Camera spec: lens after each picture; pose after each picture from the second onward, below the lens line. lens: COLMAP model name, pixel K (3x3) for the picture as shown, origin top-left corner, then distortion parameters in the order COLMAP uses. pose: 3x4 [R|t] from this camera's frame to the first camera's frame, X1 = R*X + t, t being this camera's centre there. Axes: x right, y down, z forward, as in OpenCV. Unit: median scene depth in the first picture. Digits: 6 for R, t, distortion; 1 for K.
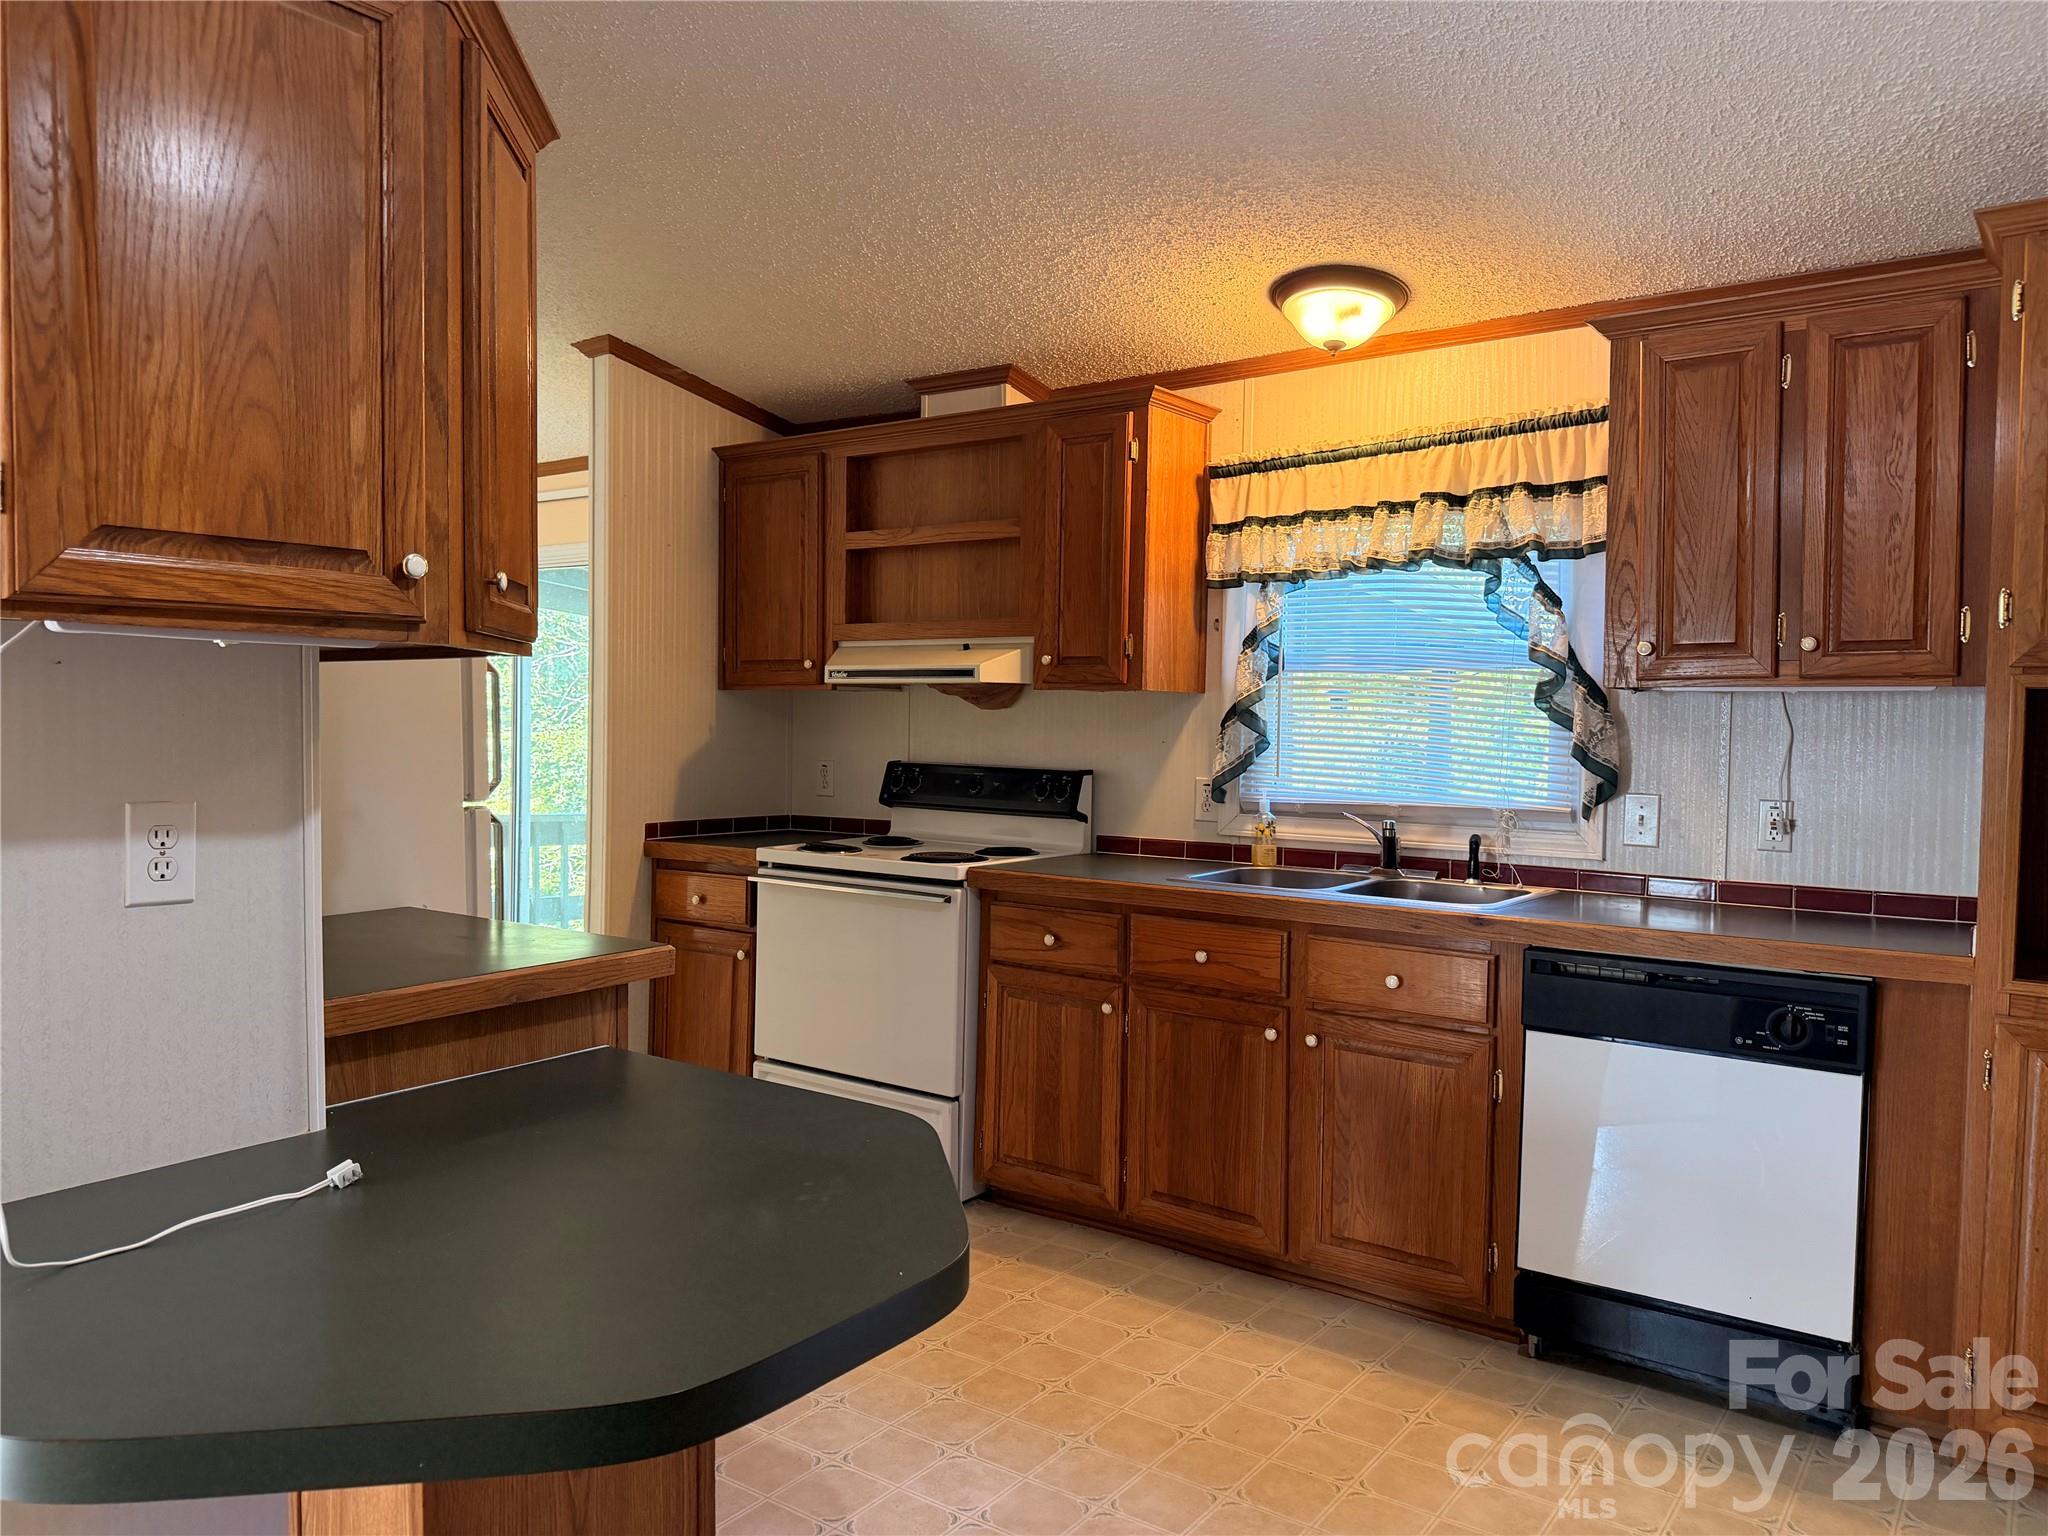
lens RADIAL K [[1434.4, 0, 1029.8], [0, 1434.4, 756.5], [0, 0, 1]] dist [0.032555, -0.044564]
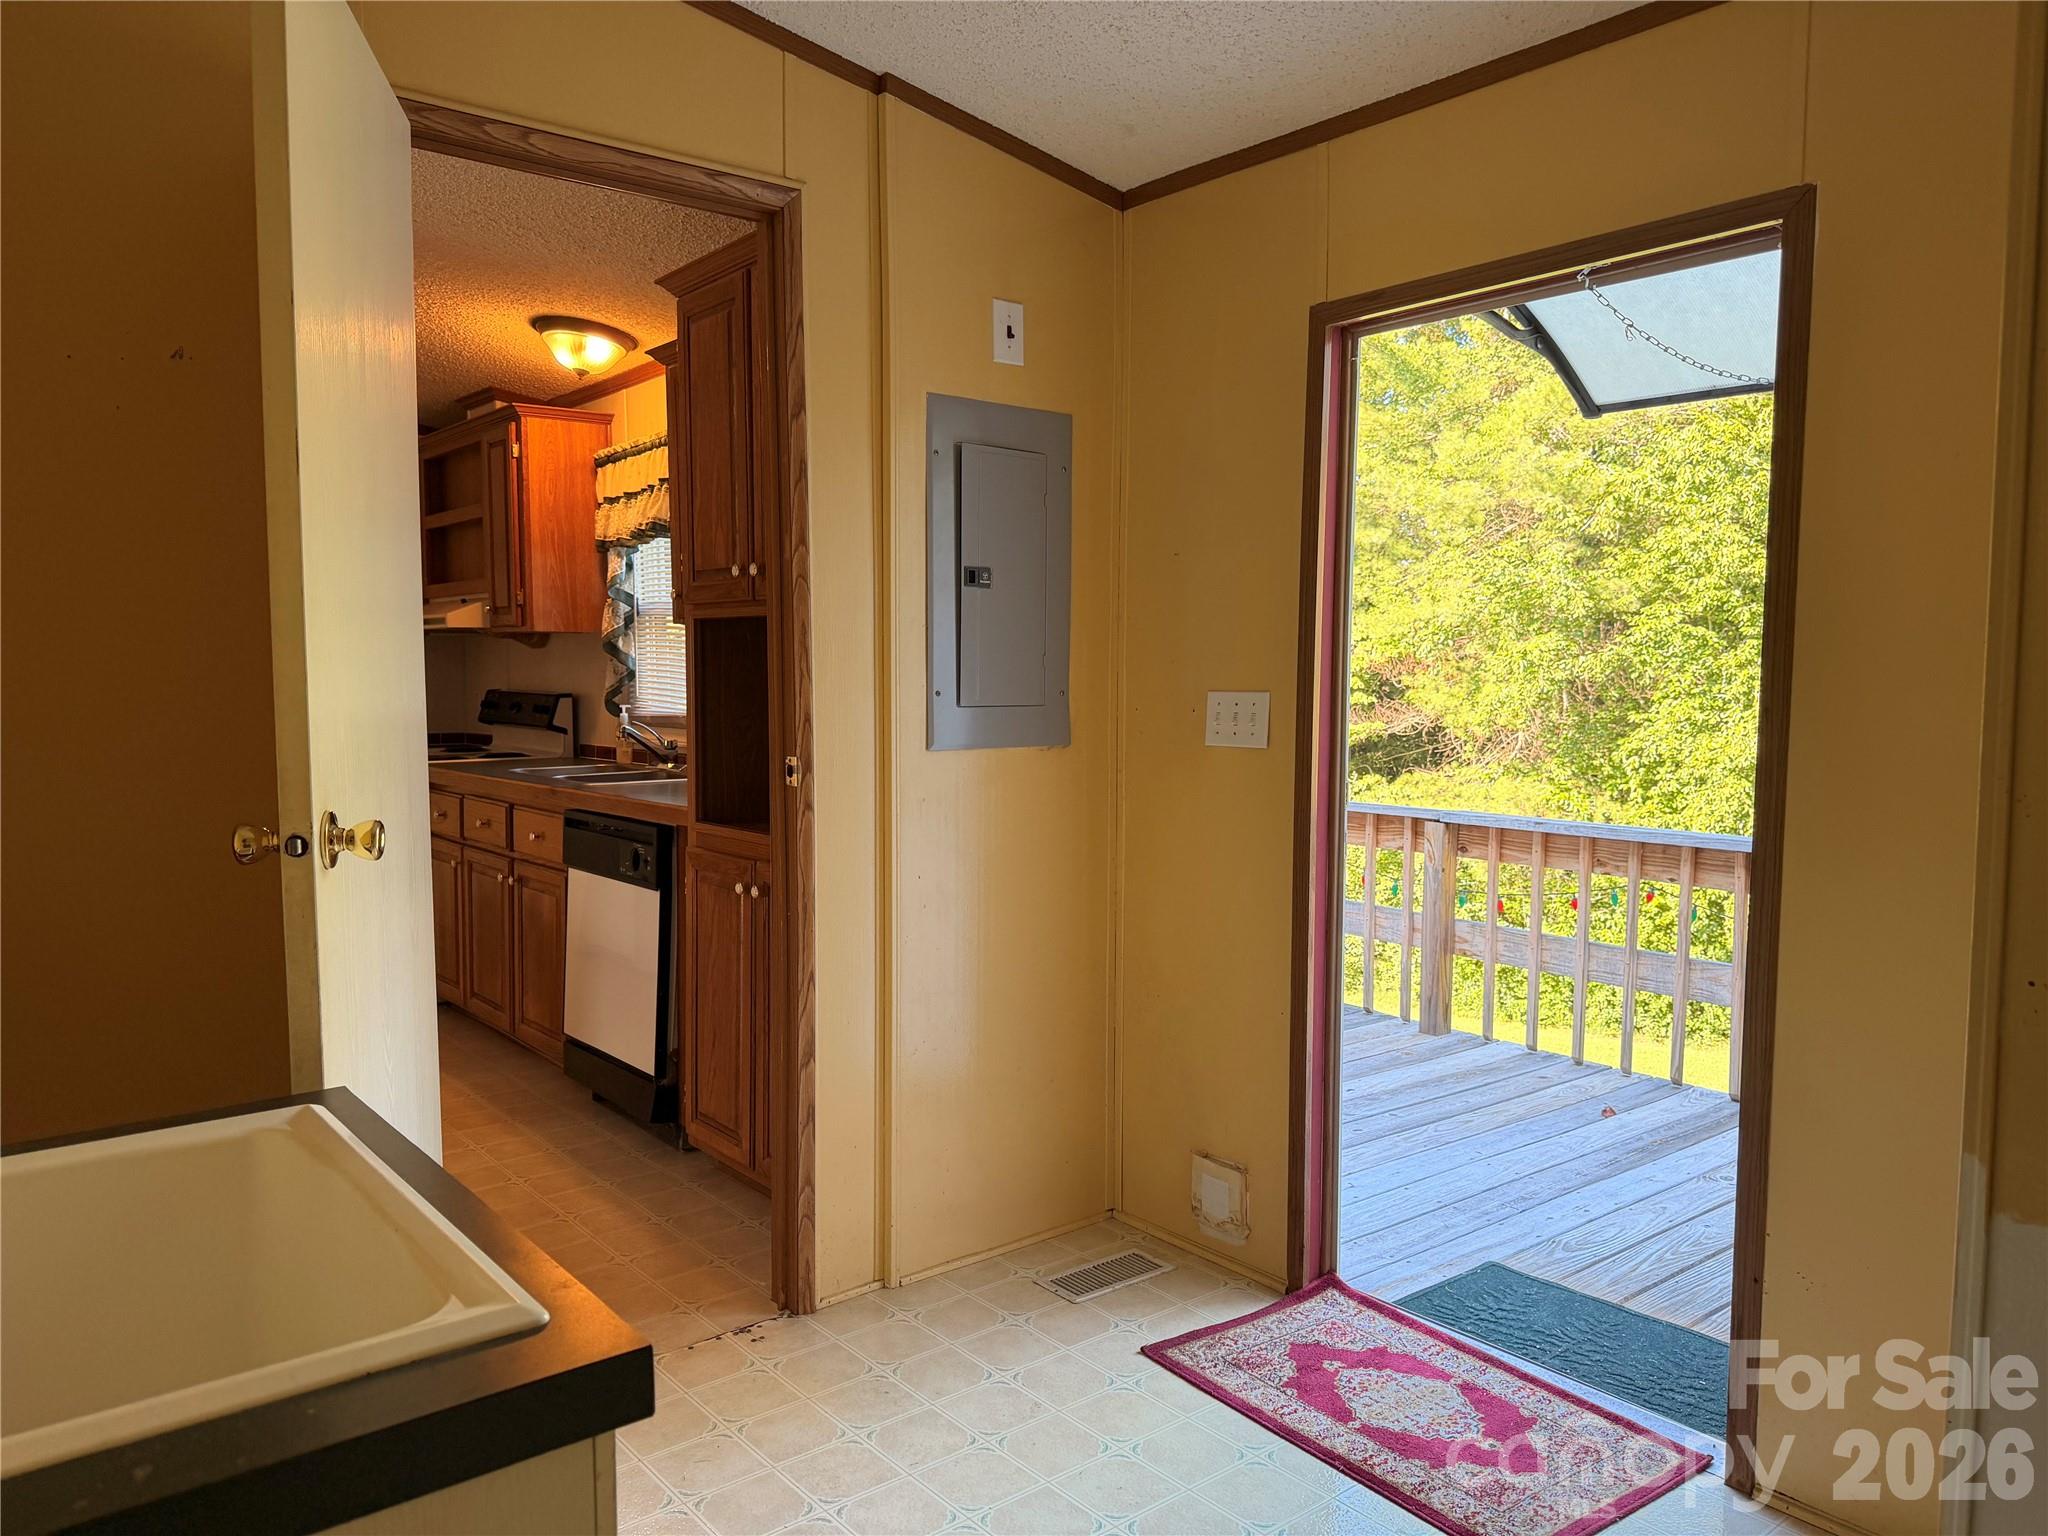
lens RADIAL K [[1434.4, 0, 1021.8], [0, 1434.4, 759.1], [0, 0, 1]] dist [0.032555, -0.044564]
pose [[0.971166, 0.005544, -0.238342, 0.812166], [0.002743, 0.999404, 0.034421, 0.026833], [0.238390, -0.034082, 0.970571, -0.189224]]
